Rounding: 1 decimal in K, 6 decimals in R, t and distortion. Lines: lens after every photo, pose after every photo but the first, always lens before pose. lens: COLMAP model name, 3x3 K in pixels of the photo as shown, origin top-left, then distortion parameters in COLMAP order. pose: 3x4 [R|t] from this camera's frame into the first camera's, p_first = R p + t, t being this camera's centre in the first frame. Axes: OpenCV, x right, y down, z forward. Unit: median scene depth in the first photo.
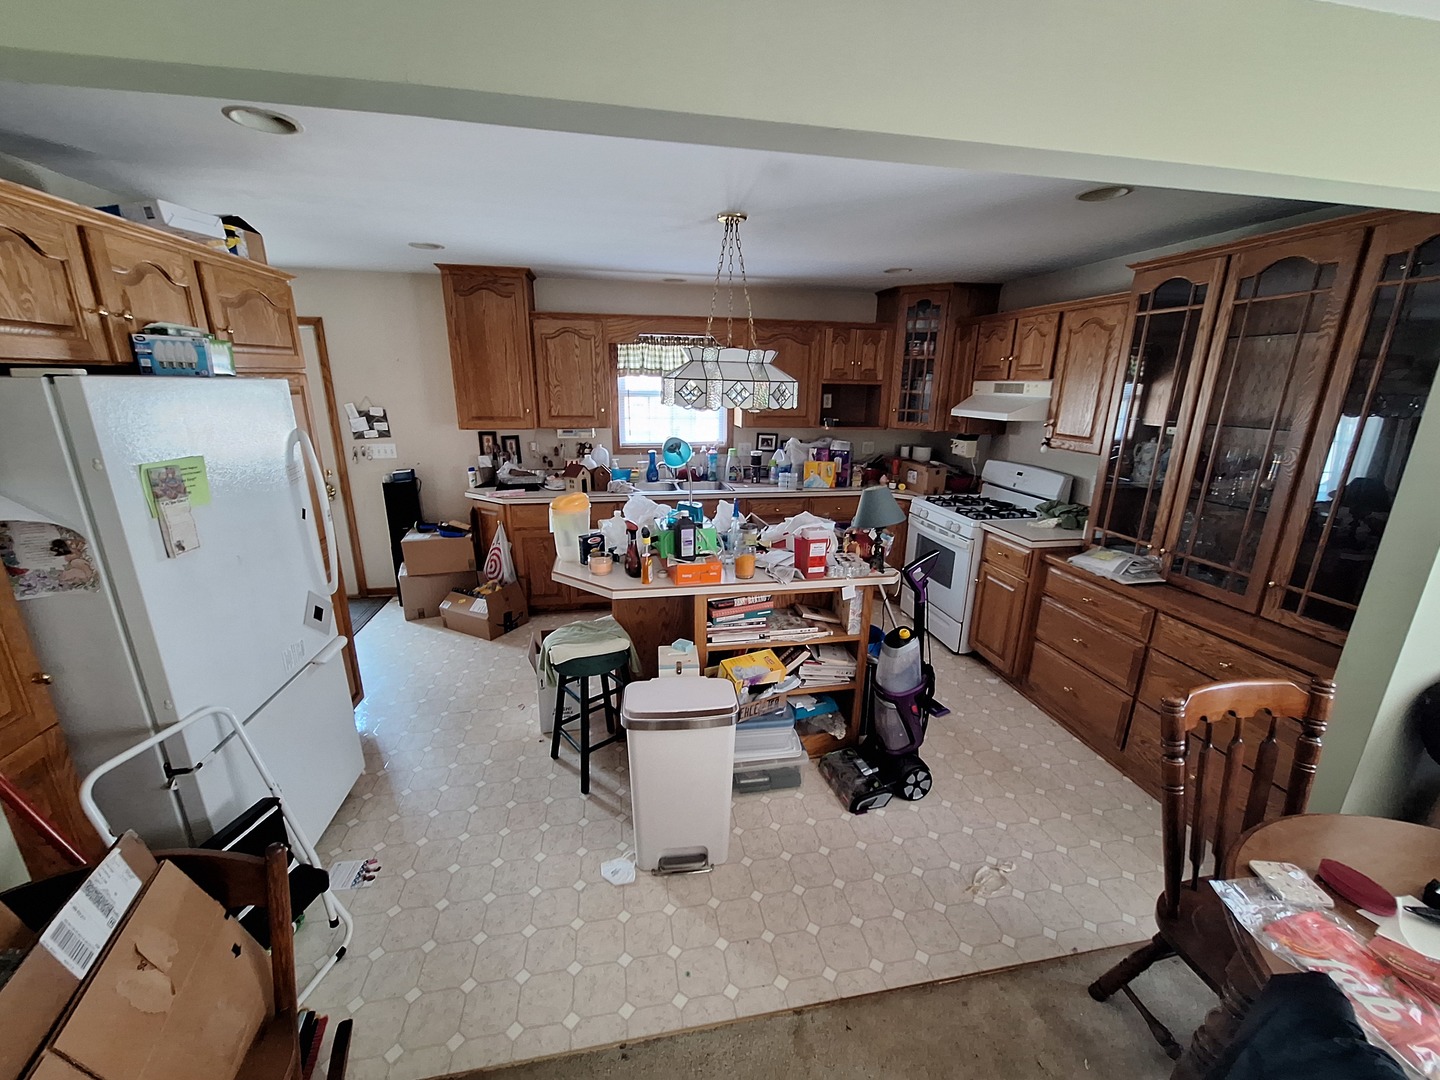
lens RADIAL K [[569.9, 0, 722.2], [0, 569.9, 542.4], [0, 0, 1]] dist [-0.004019, 0.000509]
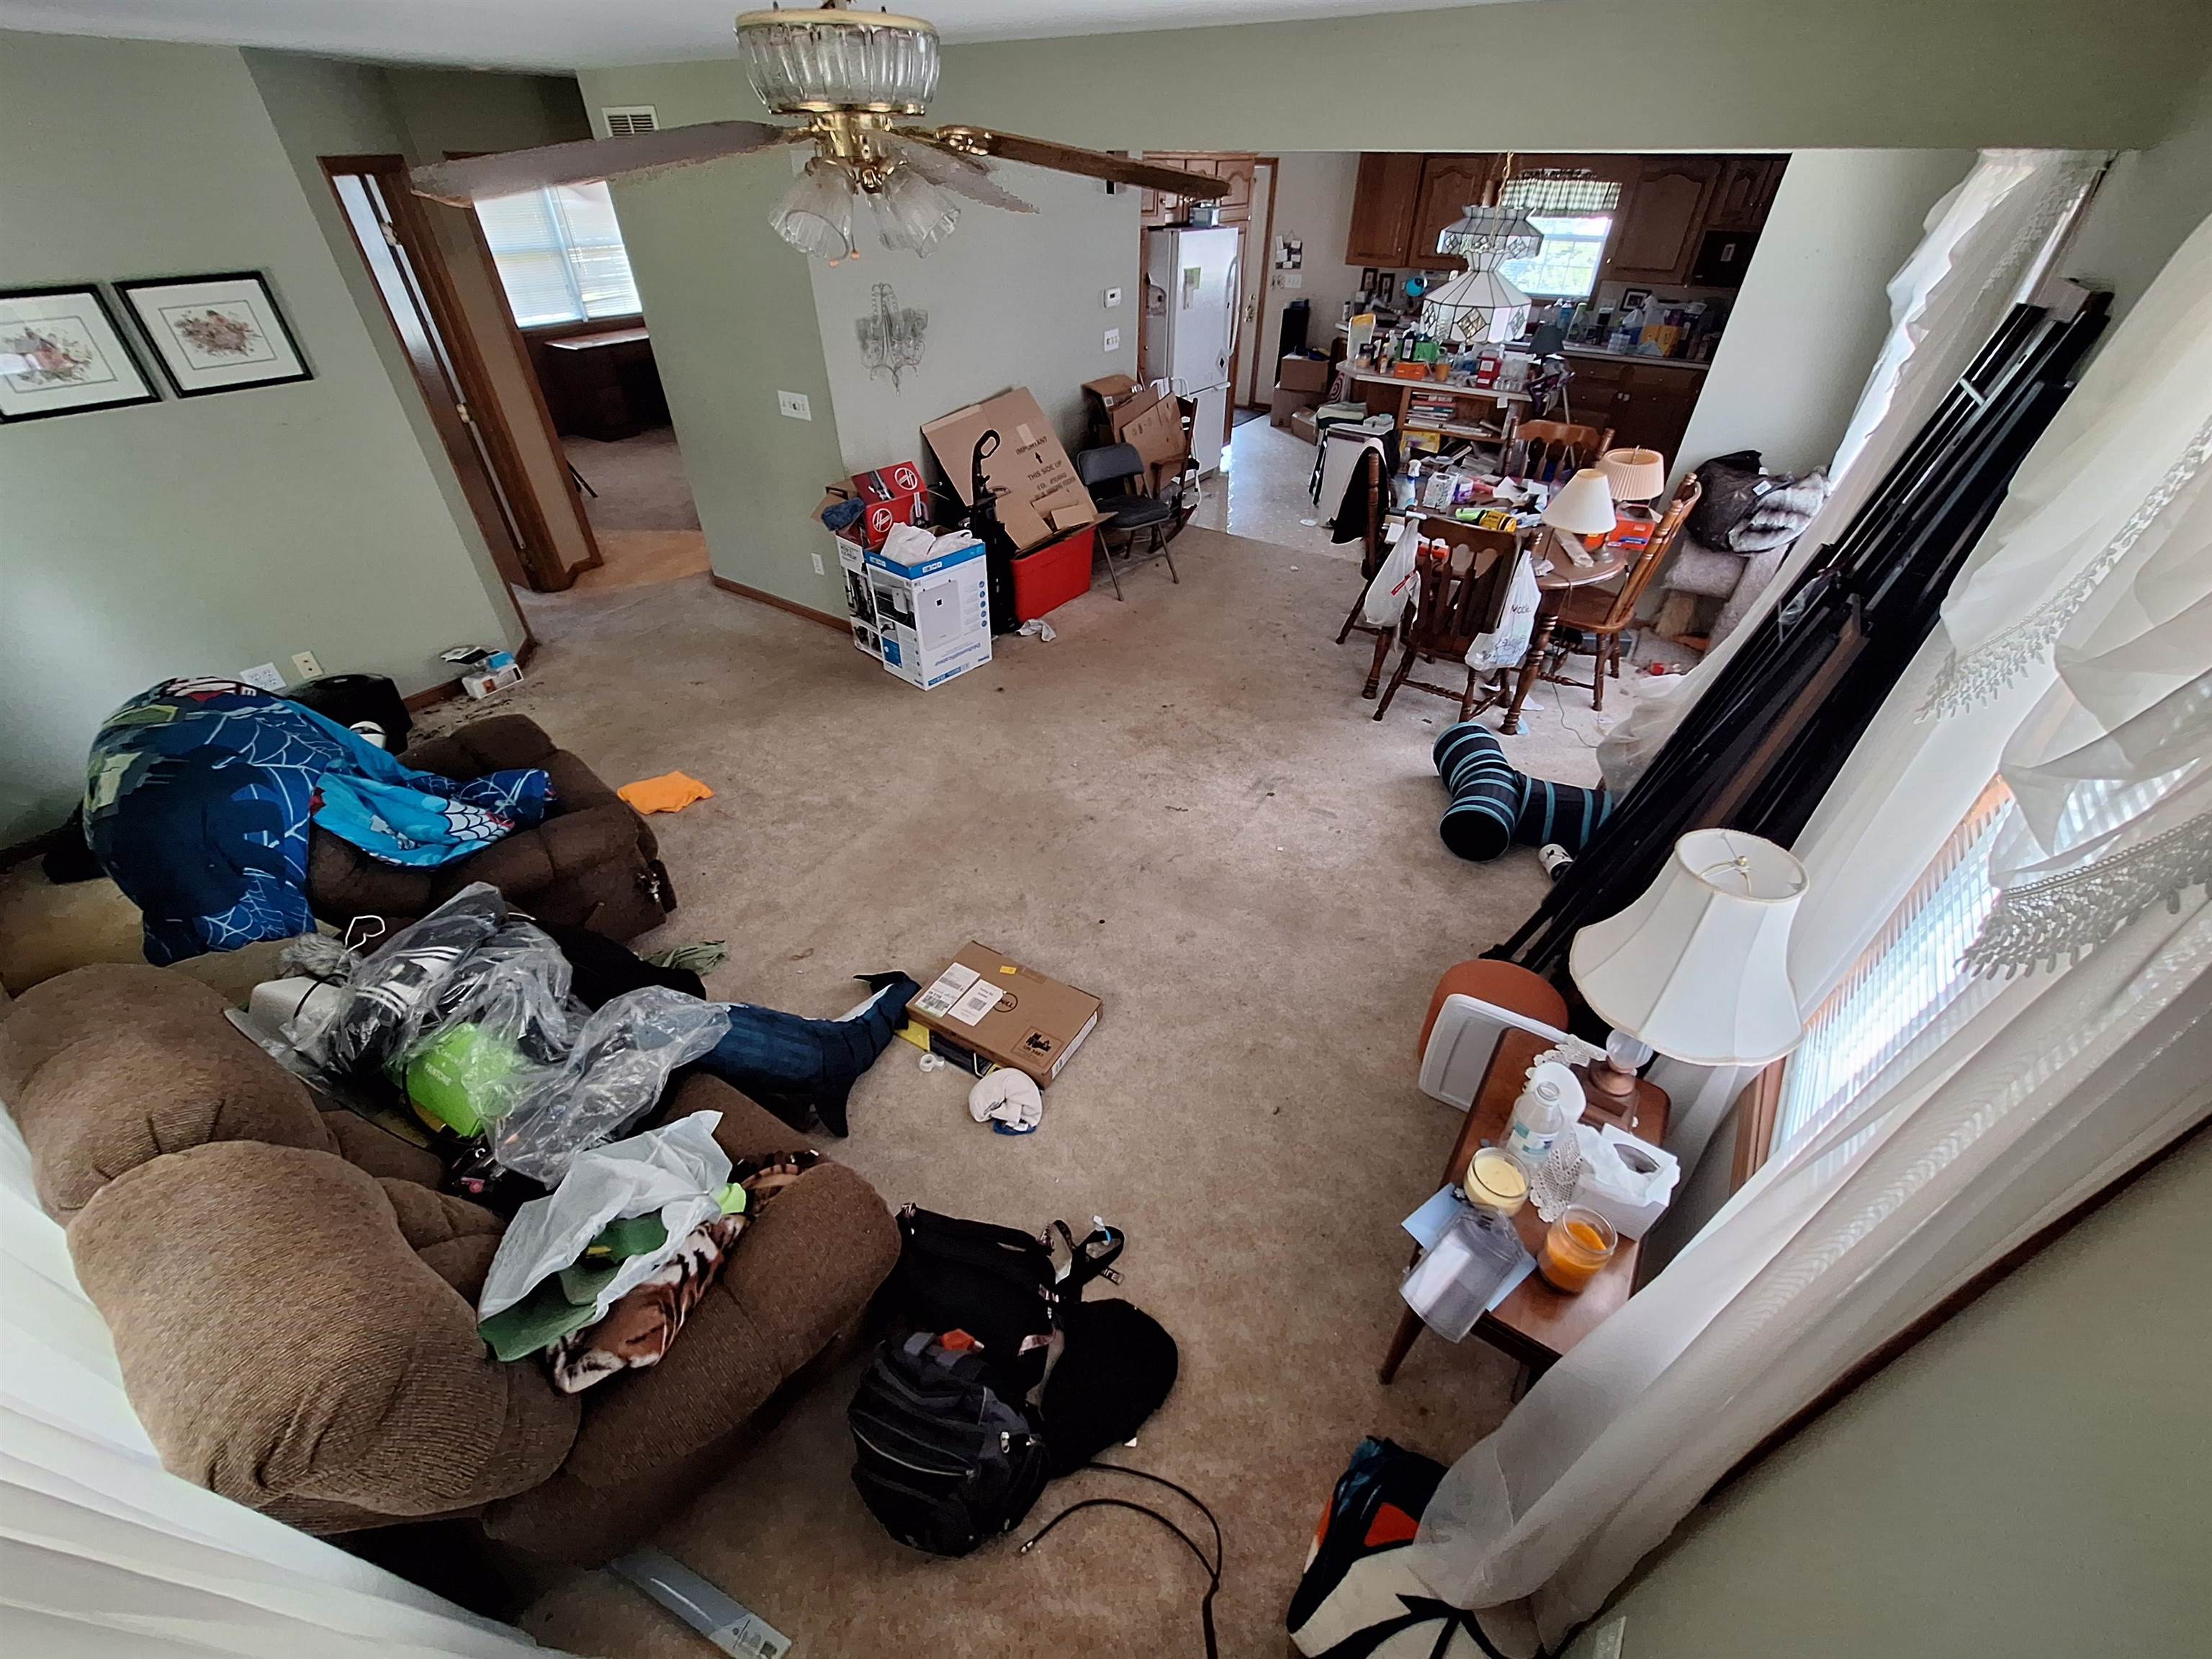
lens RADIAL K [[875.4, 0, 1104.8], [0, 875.4, 831.4], [0, 0, 1]] dist [-0.004019, 0.000509]
pose [[0.712120, 0.421455, -0.561481, 0.789095], [-0.189733, 0.885537, 0.424059, 0.196717], [0.675933, -0.195449, 0.710573, -0.994893]]
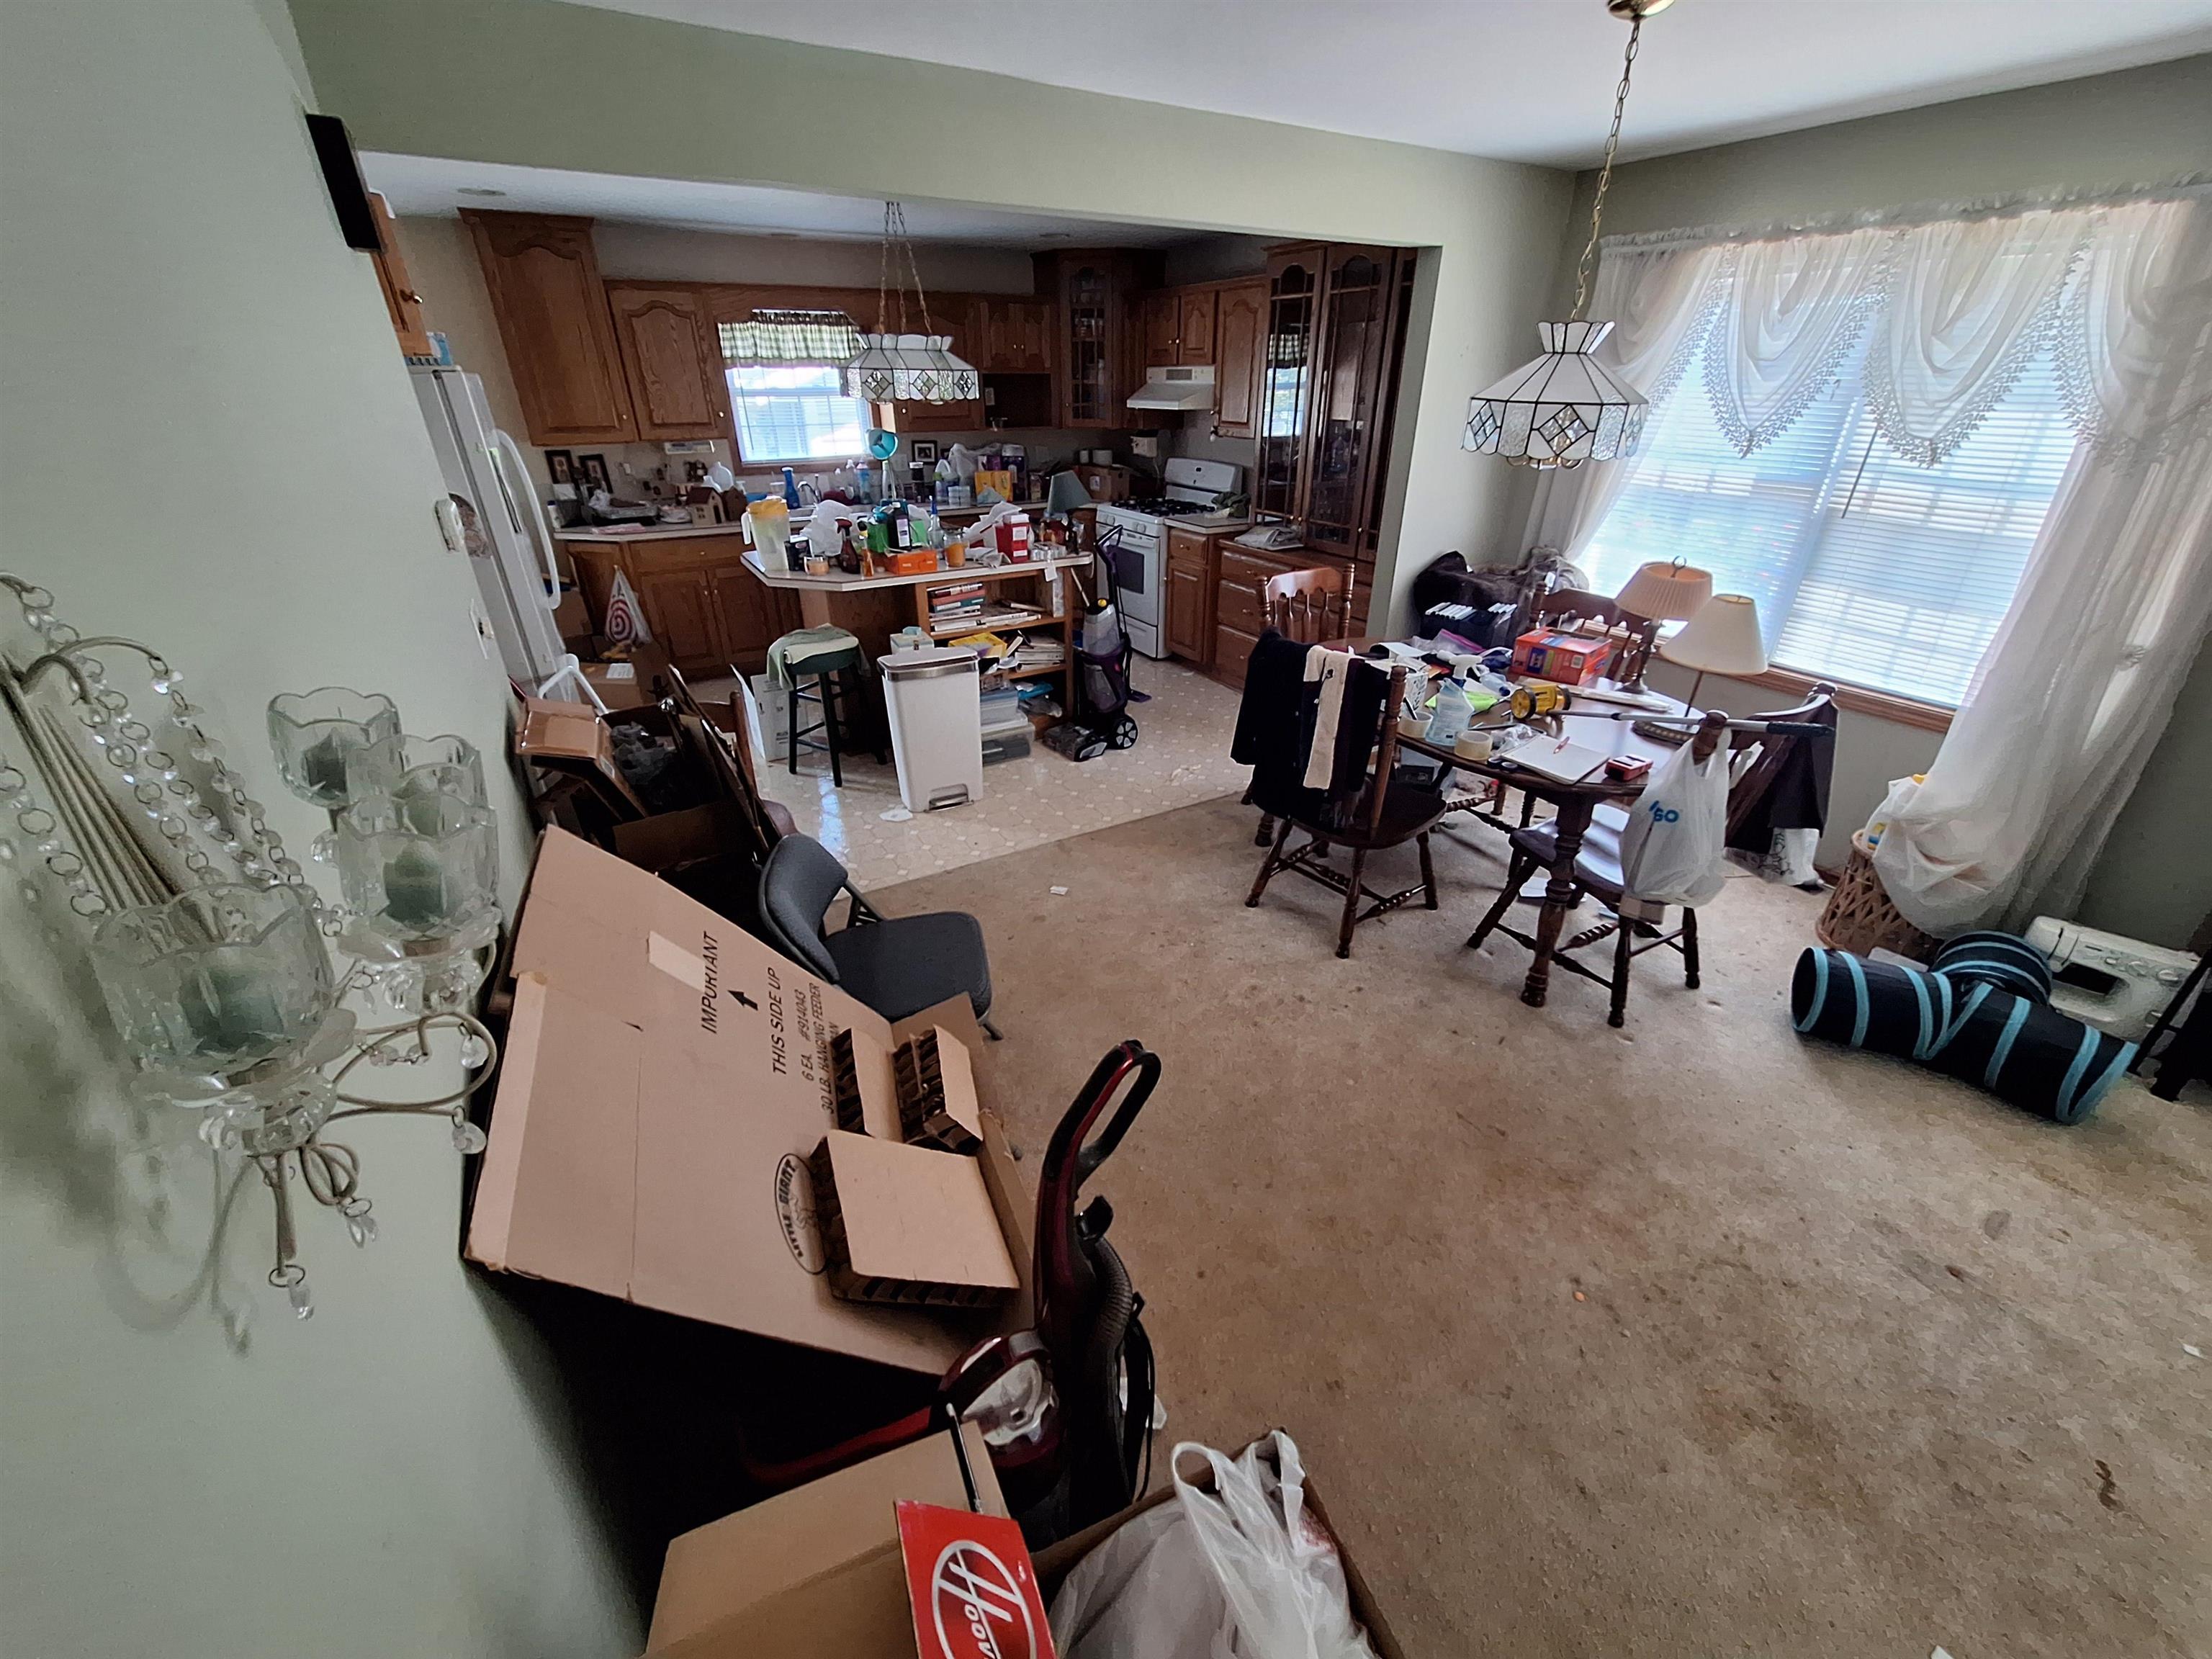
lens RADIAL K [[875.4, 0, 1111.8], [0, 875.4, 836.0], [0, 0, 1]] dist [-0.004019, 0.000509]
pose [[0.942635, -0.169227, 0.287752, -0.155739], [0.105727, 0.968954, 0.223494, 0.136259], [-0.316640, -0.180250, 0.931262, -0.461109]]
